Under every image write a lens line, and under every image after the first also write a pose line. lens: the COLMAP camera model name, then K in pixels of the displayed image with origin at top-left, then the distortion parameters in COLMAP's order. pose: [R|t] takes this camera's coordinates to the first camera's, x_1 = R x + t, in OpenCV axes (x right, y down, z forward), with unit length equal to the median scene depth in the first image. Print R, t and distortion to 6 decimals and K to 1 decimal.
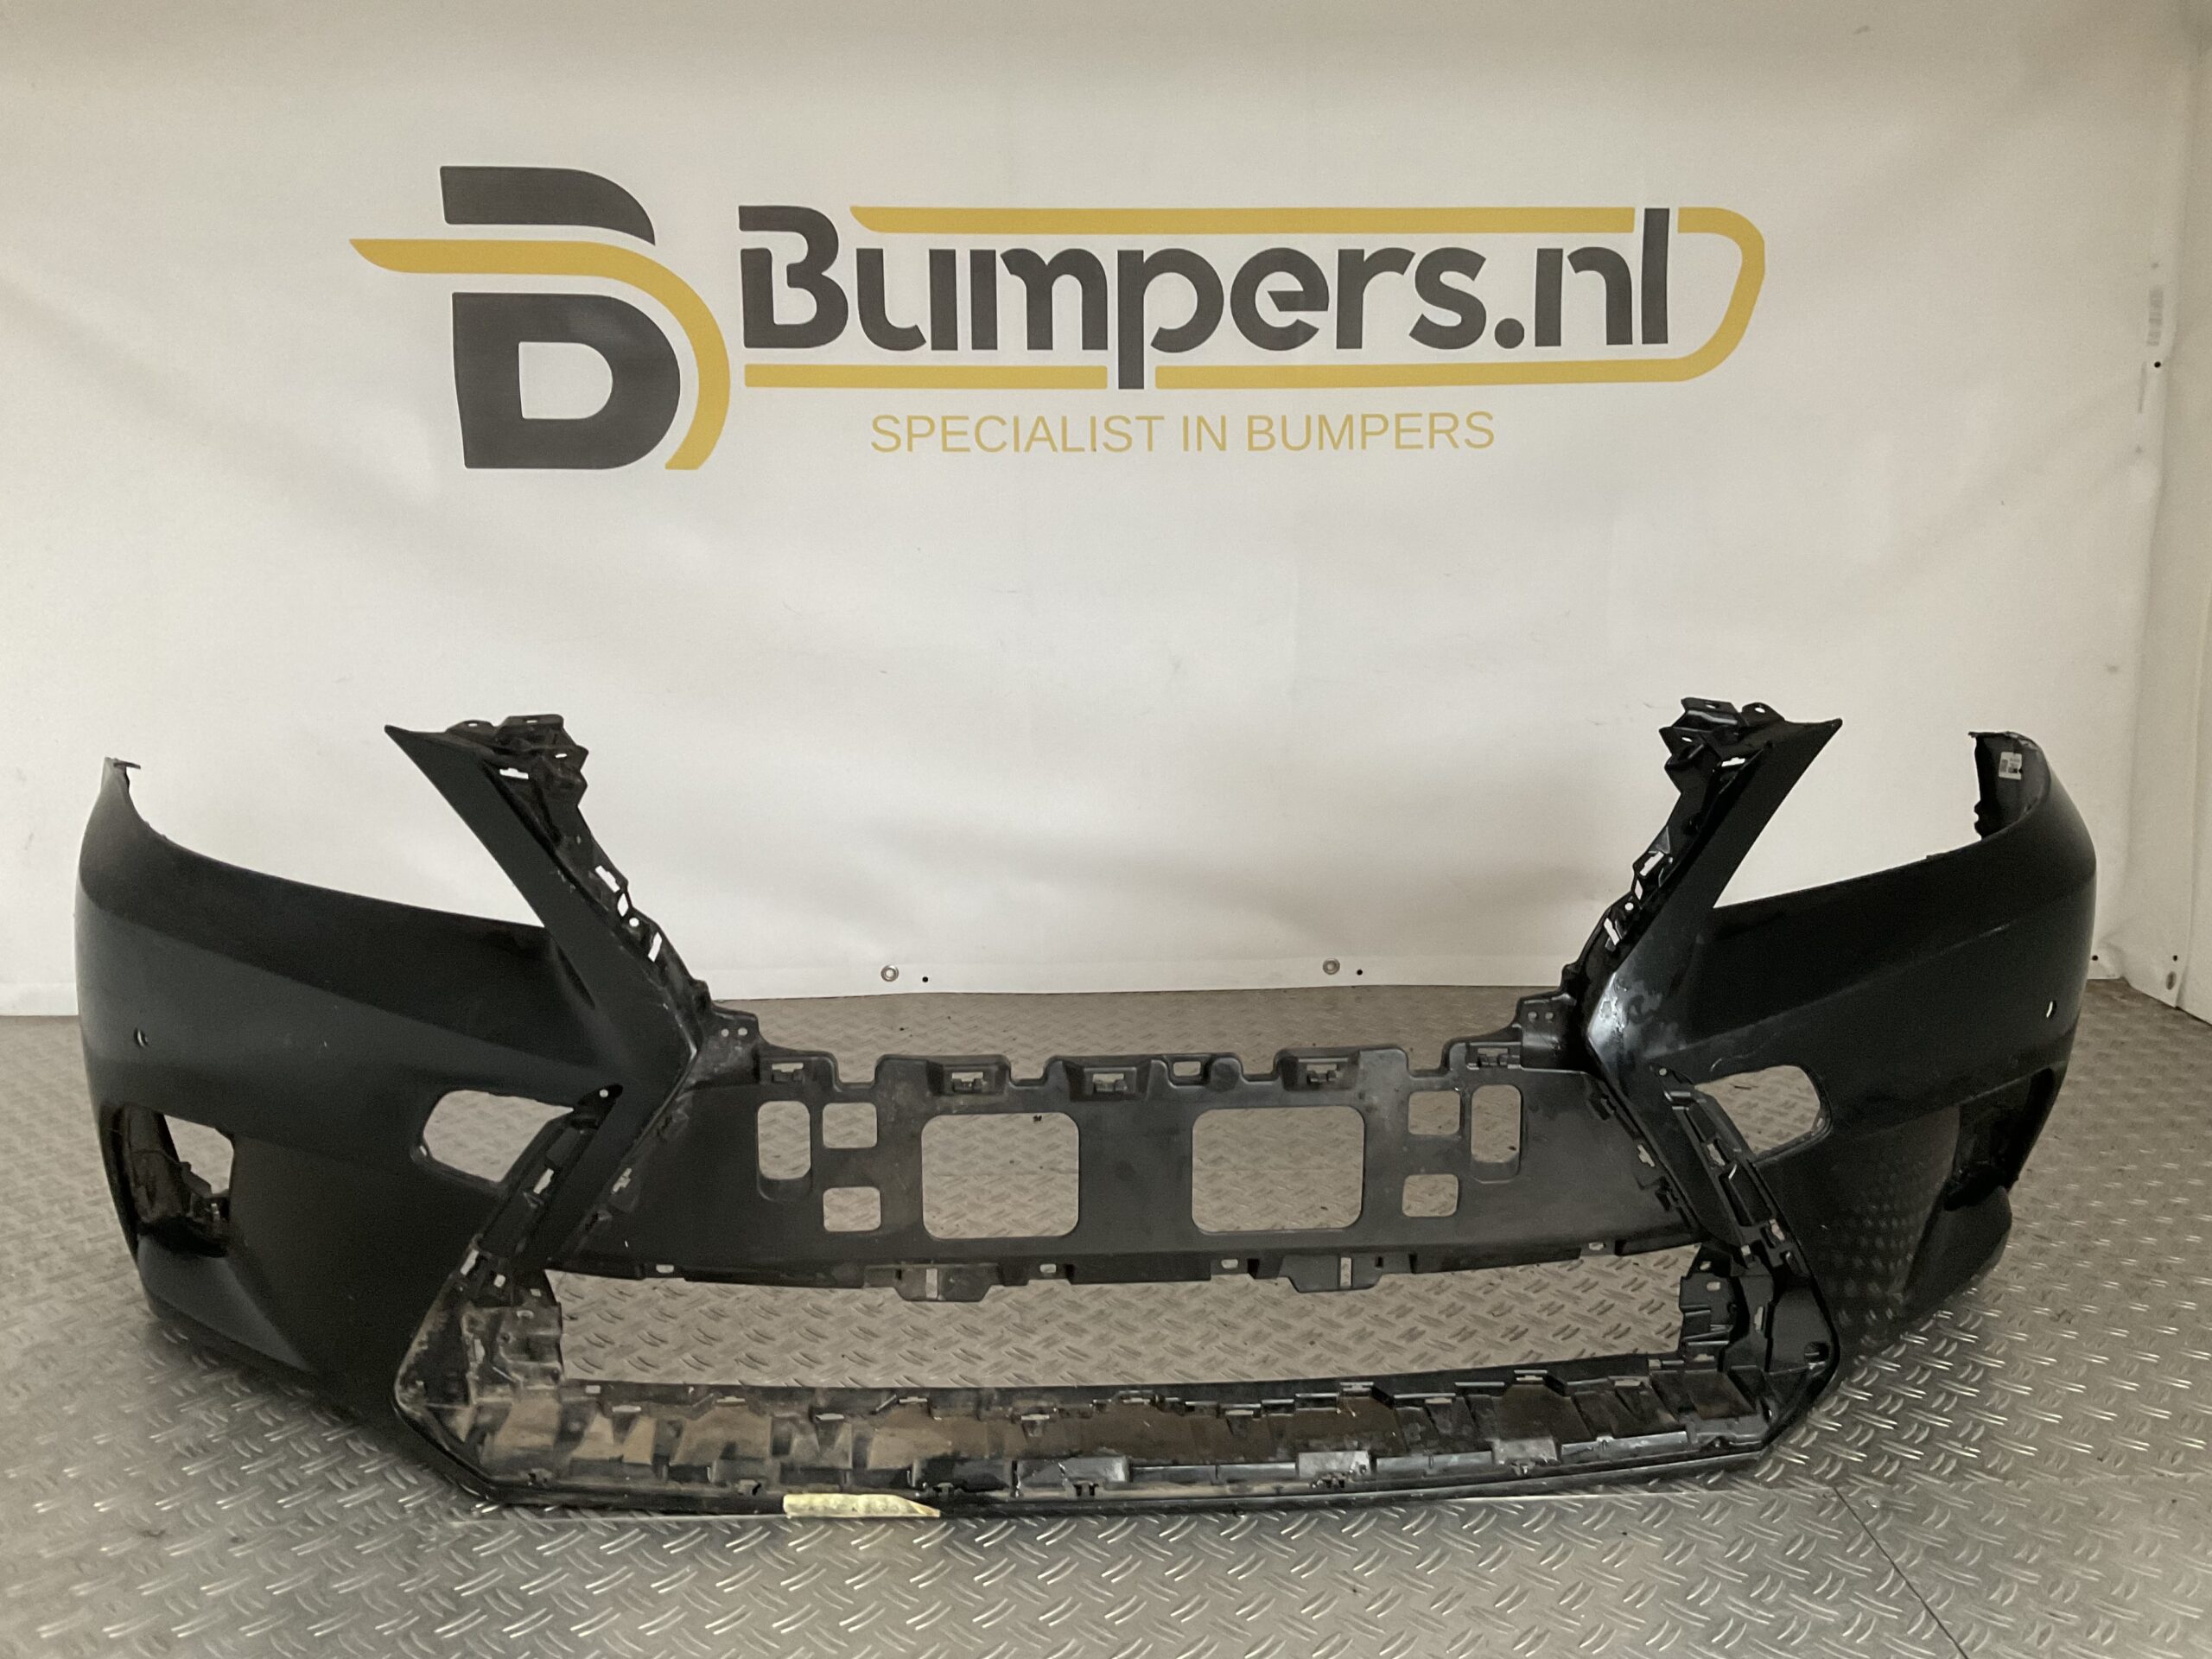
lens RADIAL K [[1860.4, 0, 1106.0], [0, 1860.4, 829.5], [0, 0, 1]] dist [0.084999, -0.185917]
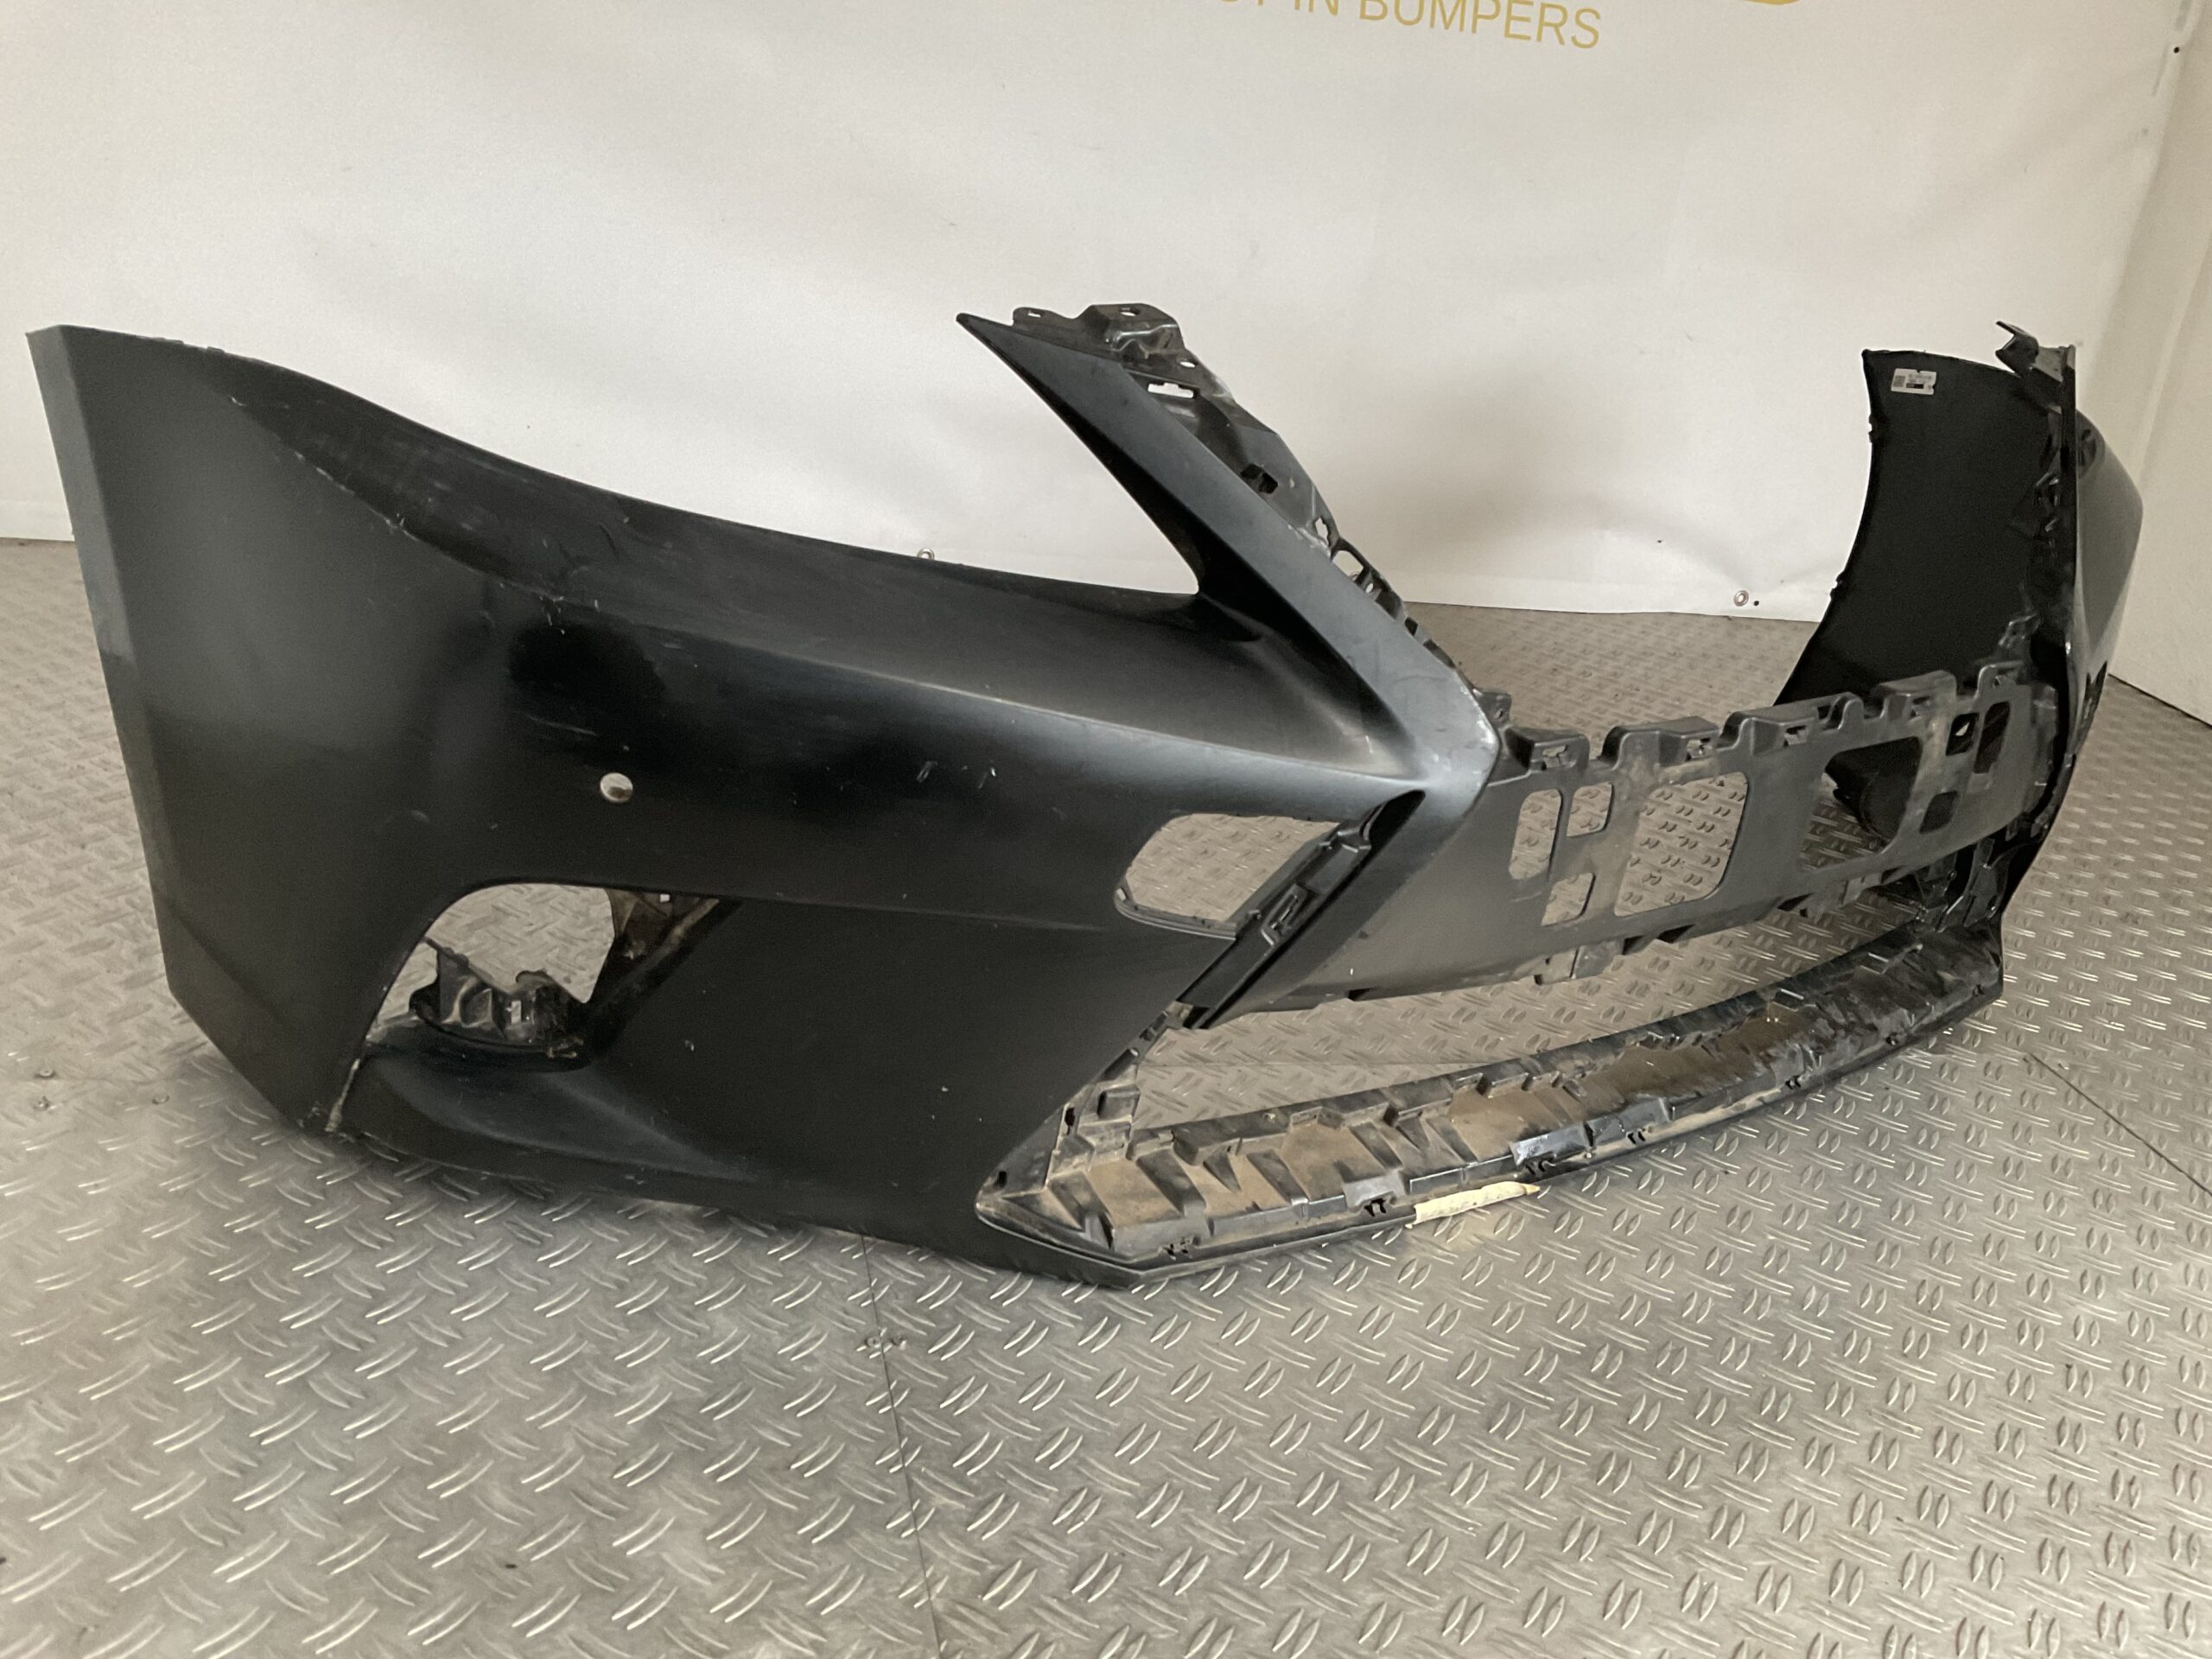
lens RADIAL K [[1727.6, 0, 1106.0], [0, 1727.6, 829.5], [0, 0, 1]] dist [-0.003709, -0.048663]
pose [[0.865132, -0.109307, 0.489488, -0.669093], [-0.007877, 0.972881, 0.231174, -0.017250], [-0.501482, -0.203851, 0.840809, 0.387946]]
